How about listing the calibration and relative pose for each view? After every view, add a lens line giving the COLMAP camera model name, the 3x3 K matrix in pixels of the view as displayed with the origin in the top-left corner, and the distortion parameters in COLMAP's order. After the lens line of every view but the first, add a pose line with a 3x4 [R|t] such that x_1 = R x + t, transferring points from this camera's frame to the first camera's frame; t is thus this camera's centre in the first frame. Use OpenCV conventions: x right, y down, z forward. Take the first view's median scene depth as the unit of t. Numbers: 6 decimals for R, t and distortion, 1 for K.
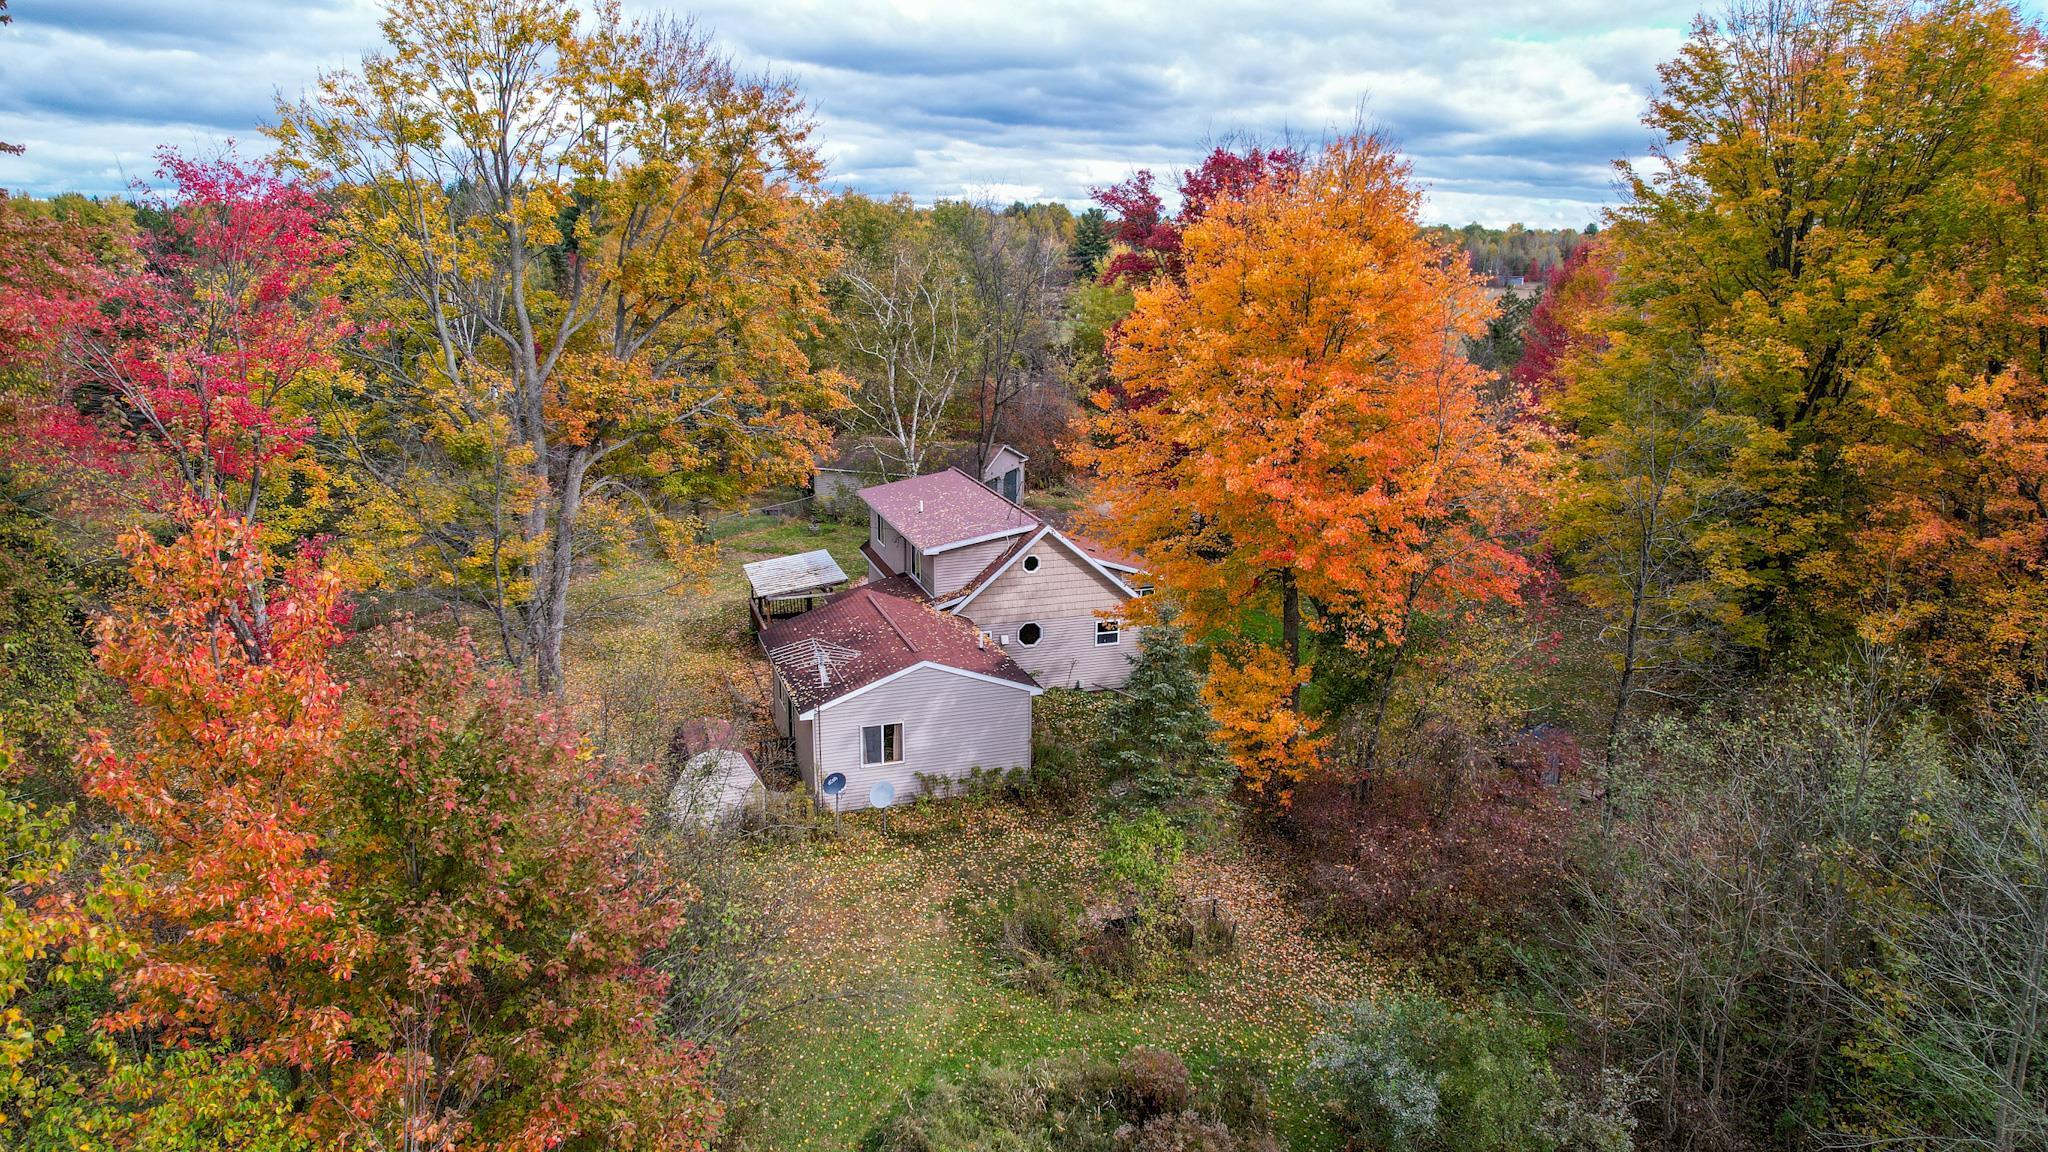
lens RADIAL K [[1313.9, 0, 1025.7], [0, 1313.9, 576.0], [0, 0, 1]] dist [-0.072264, 0.061718]
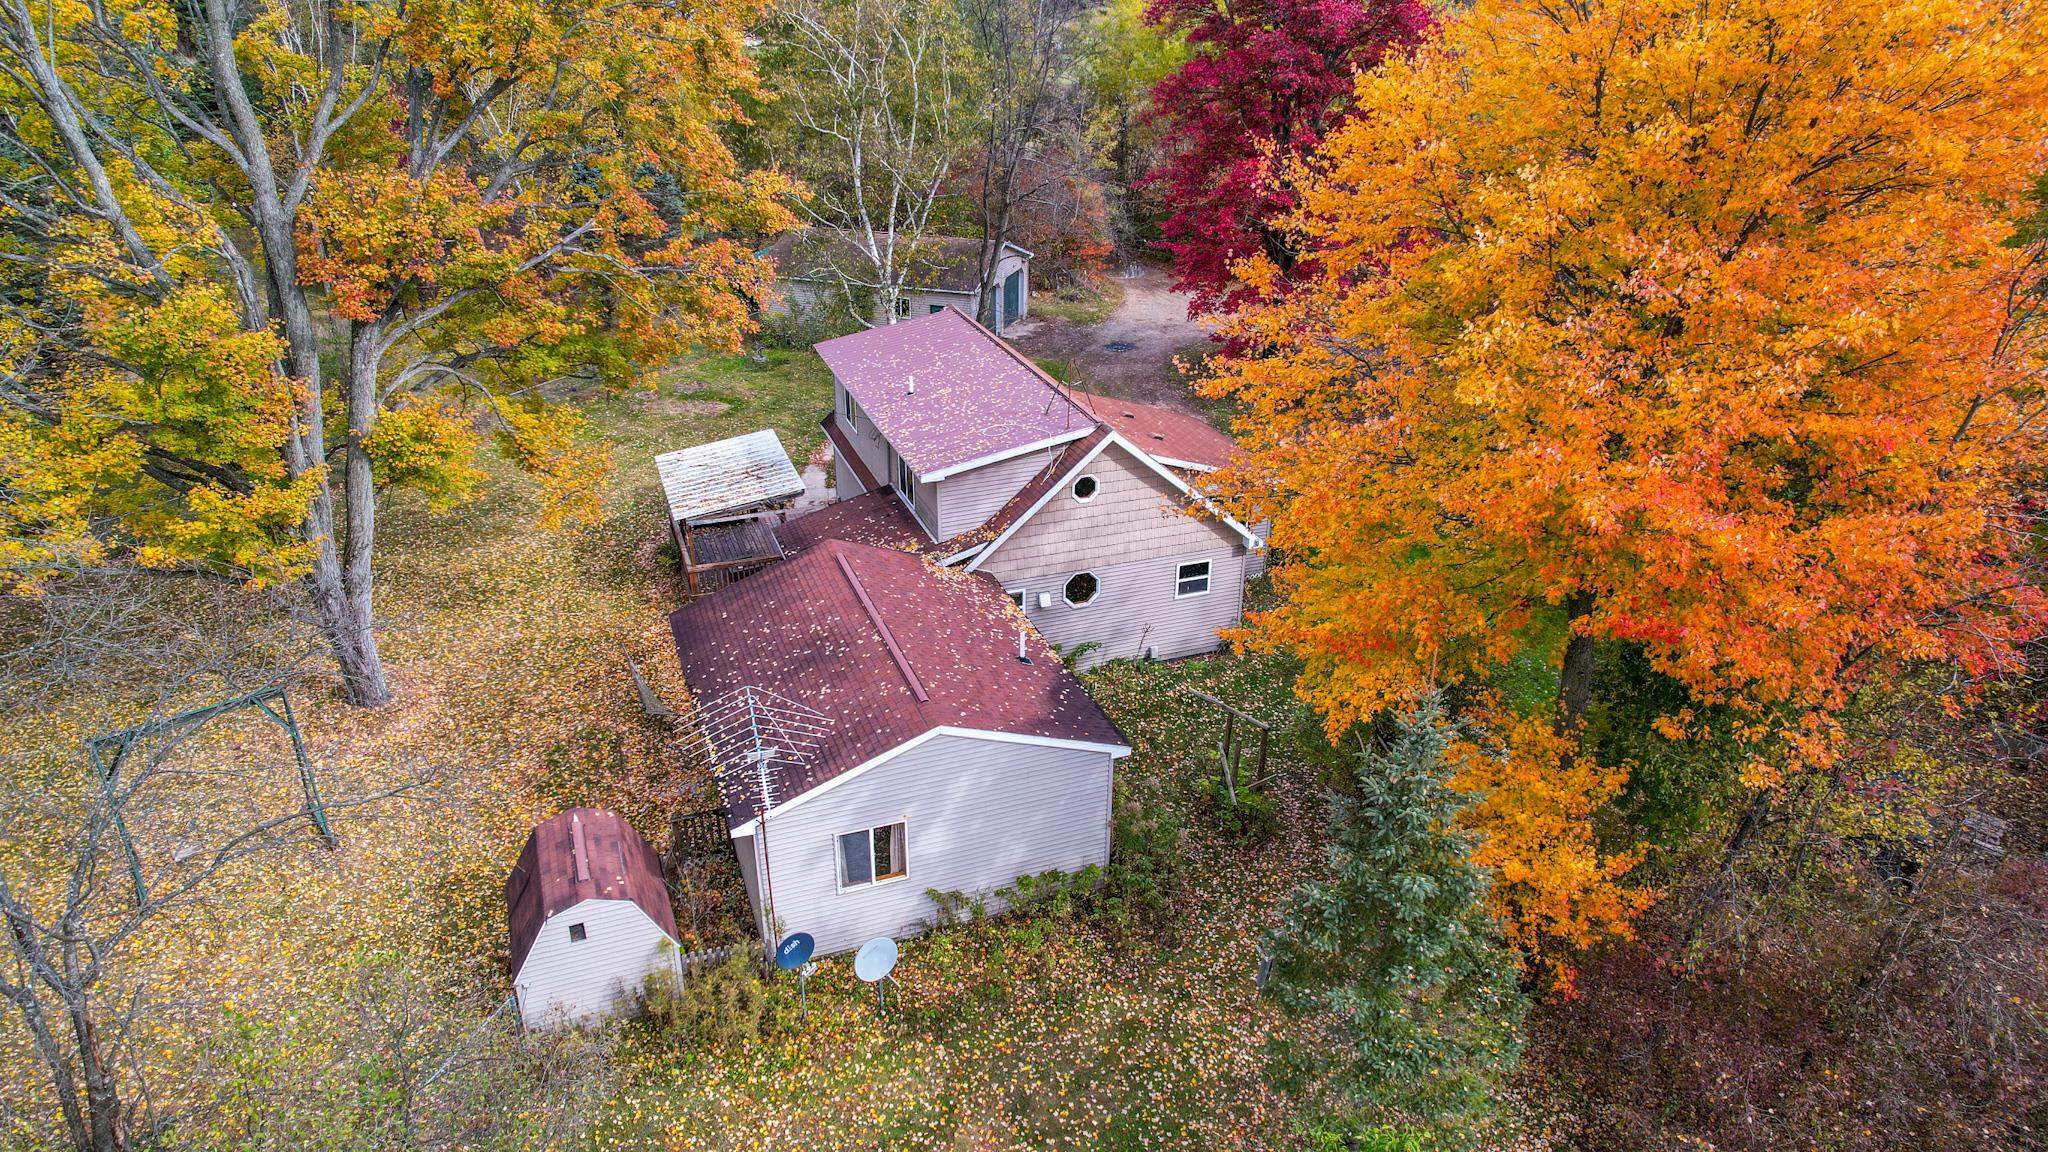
lens RADIAL K [[1313.9, 0, 1016.4], [0, 1313.9, 573.3], [0, 0, 1]] dist [-0.072264, 0.061718]
pose [[0.999748, -0.014459, 0.017172, -0.042240], [0.010883, 0.981221, 0.192577, -0.094143], [-0.019634, -0.192342, 0.981132, 0.355049]]
